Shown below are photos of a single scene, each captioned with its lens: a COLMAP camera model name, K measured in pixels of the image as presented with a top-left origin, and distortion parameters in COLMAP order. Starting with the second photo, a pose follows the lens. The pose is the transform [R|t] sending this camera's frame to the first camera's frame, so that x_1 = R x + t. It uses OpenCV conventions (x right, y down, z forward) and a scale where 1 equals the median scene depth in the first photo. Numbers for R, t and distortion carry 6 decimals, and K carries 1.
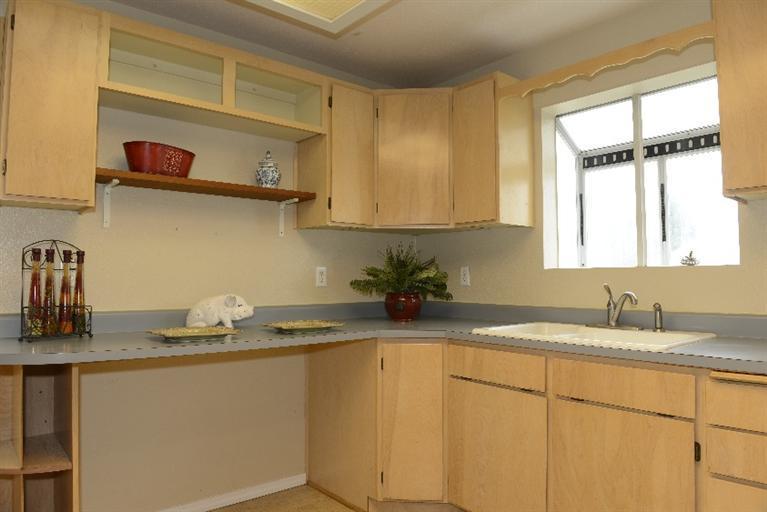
lens RADIAL K [[526.5, 0, 383.5], [0, 526.5, 256.0], [0, 0, 1]] dist [-0.042839, -0.004607]
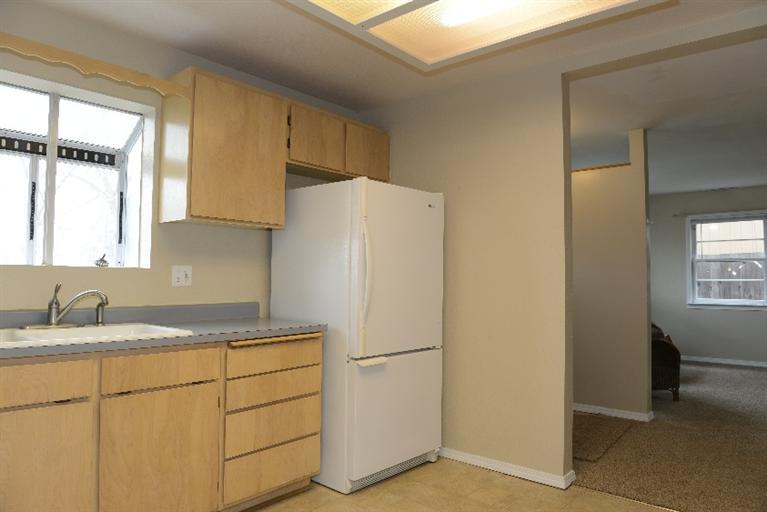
lens RADIAL K [[526.5, 0, 383.5], [0, 526.5, 256.0], [0, 0, 1]] dist [-0.042839, -0.004607]
pose [[-0.150275, 0.048270, 0.987465, -0.606183], [-0.052280, 0.997022, -0.056694, 0.026289], [-0.987261, -0.060144, -0.147304, 0.529961]]
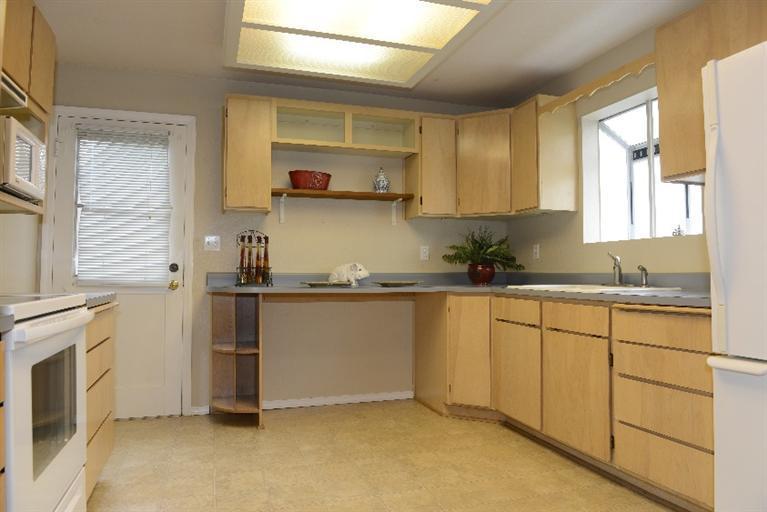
lens RADIAL K [[526.5, 0, 383.5], [0, 526.5, 256.0], [0, 0, 1]] dist [-0.042839, -0.004607]
pose [[0.923716, -0.013176, -0.382851, 0.388848], [0.017973, 0.999798, 0.008955, 0.040161], [0.382656, -0.015153, 0.923767, -0.412139]]
